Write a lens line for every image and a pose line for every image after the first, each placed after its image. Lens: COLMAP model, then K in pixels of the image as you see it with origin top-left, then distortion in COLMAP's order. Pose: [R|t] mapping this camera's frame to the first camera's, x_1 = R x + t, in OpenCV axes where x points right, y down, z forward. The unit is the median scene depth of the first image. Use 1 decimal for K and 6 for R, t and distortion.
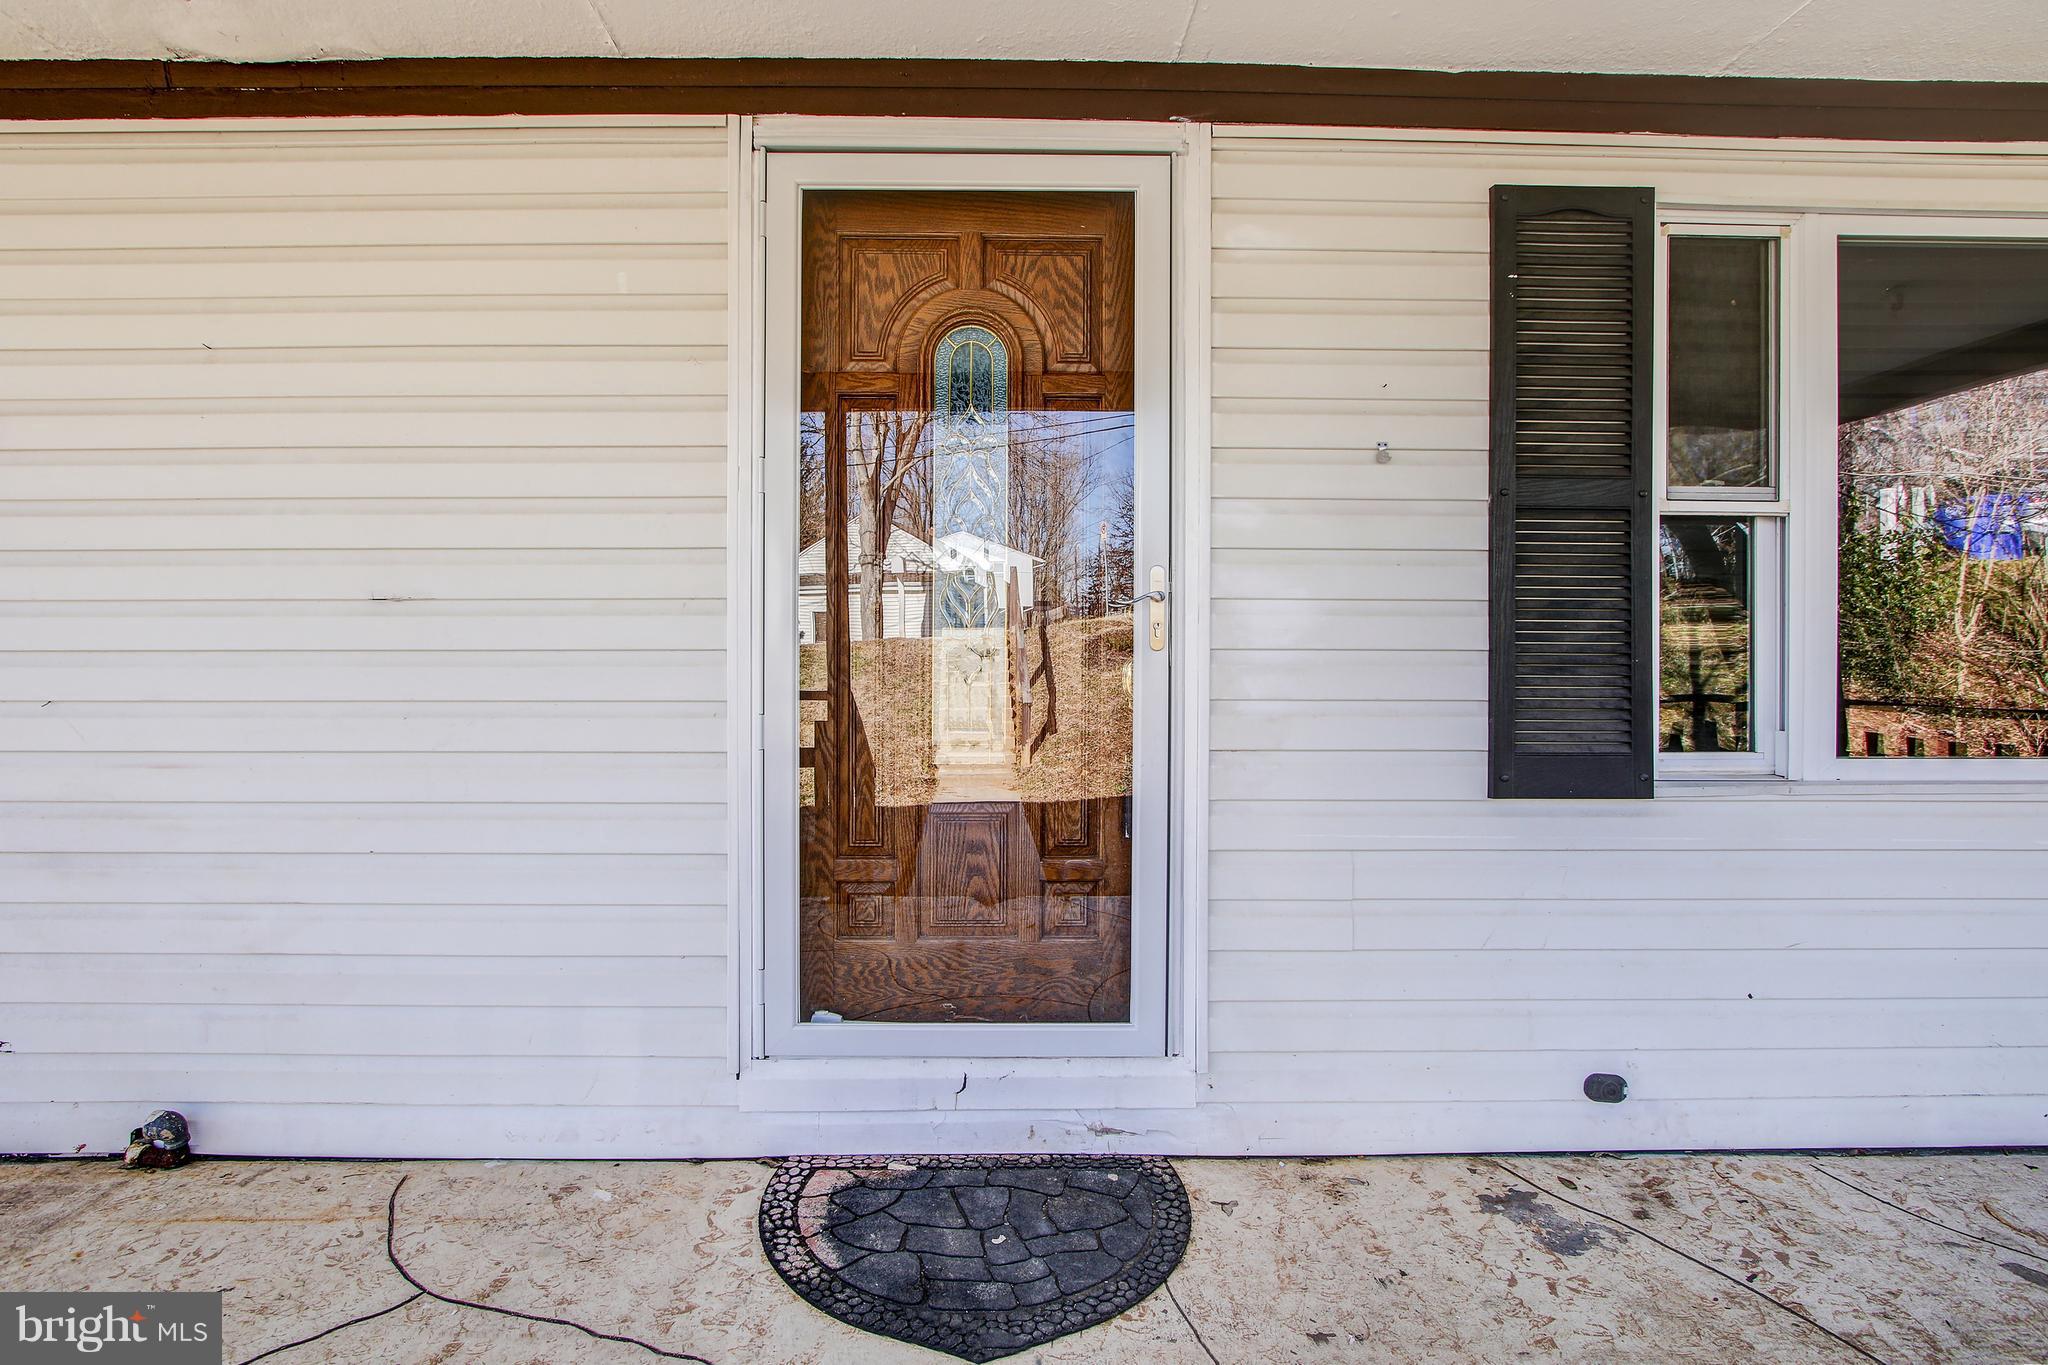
lens RADIAL K [[940.0, 0, 1019.0], [0, 940.0, 653.0], [0, 0, 1]] dist [-0.013335, 0.001219]
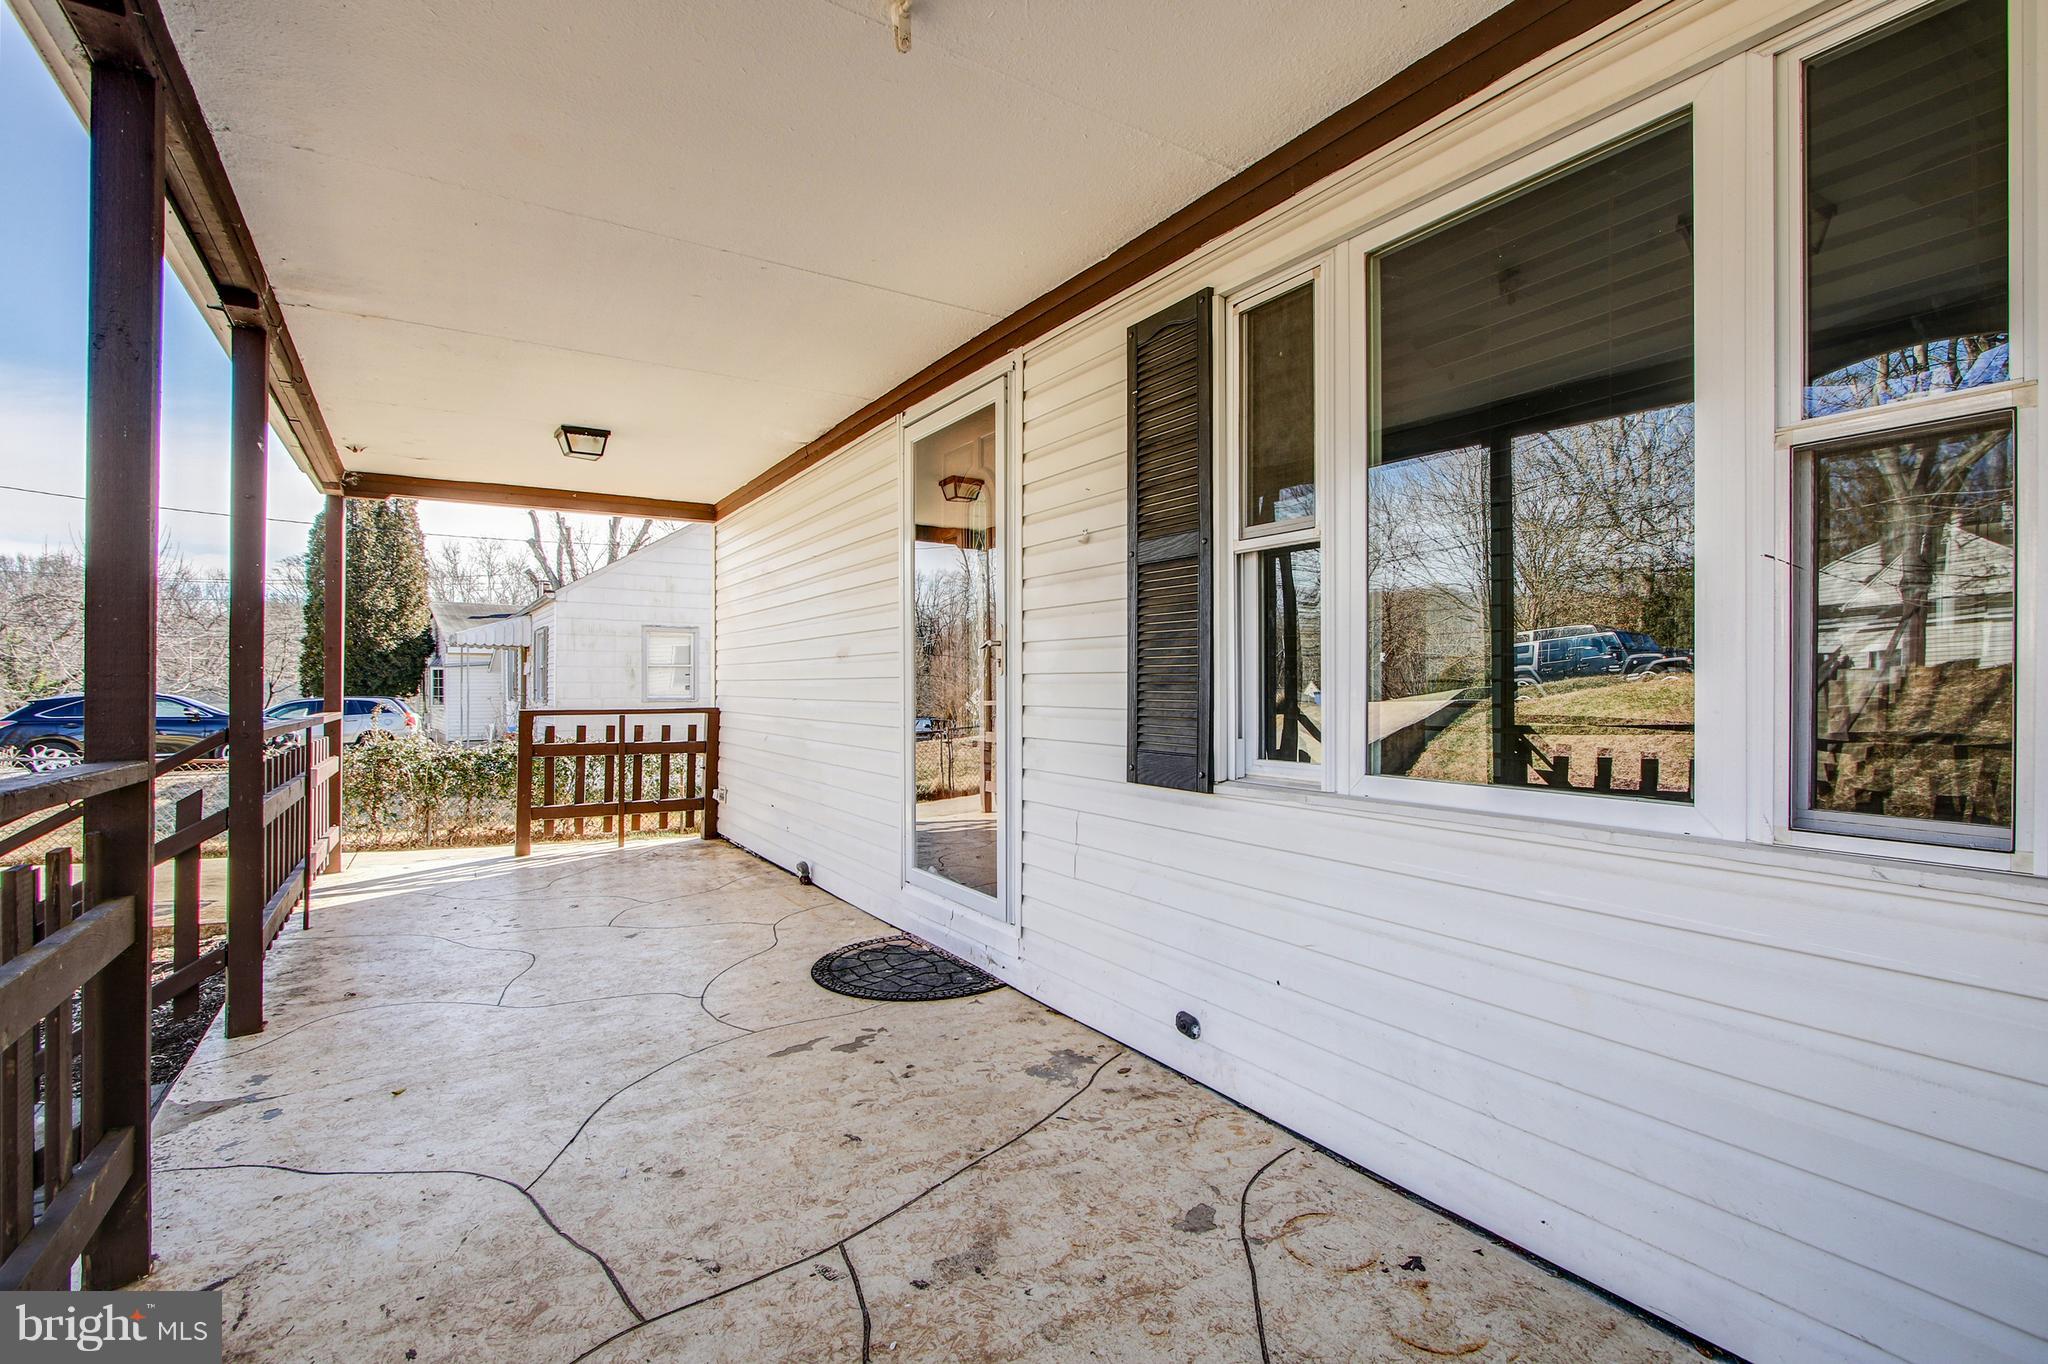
lens RADIAL K [[946.9, 0, 1054.3], [0, 946.9, 671.8], [0, 0, 1]] dist [-0.008518, 0.001428]
pose [[0.540405, -0.014972, -0.841272, 1.671833], [0.007628, 0.999888, -0.012895, 0.013076], [0.841370, 0.000551, 0.540459, 0.180578]]
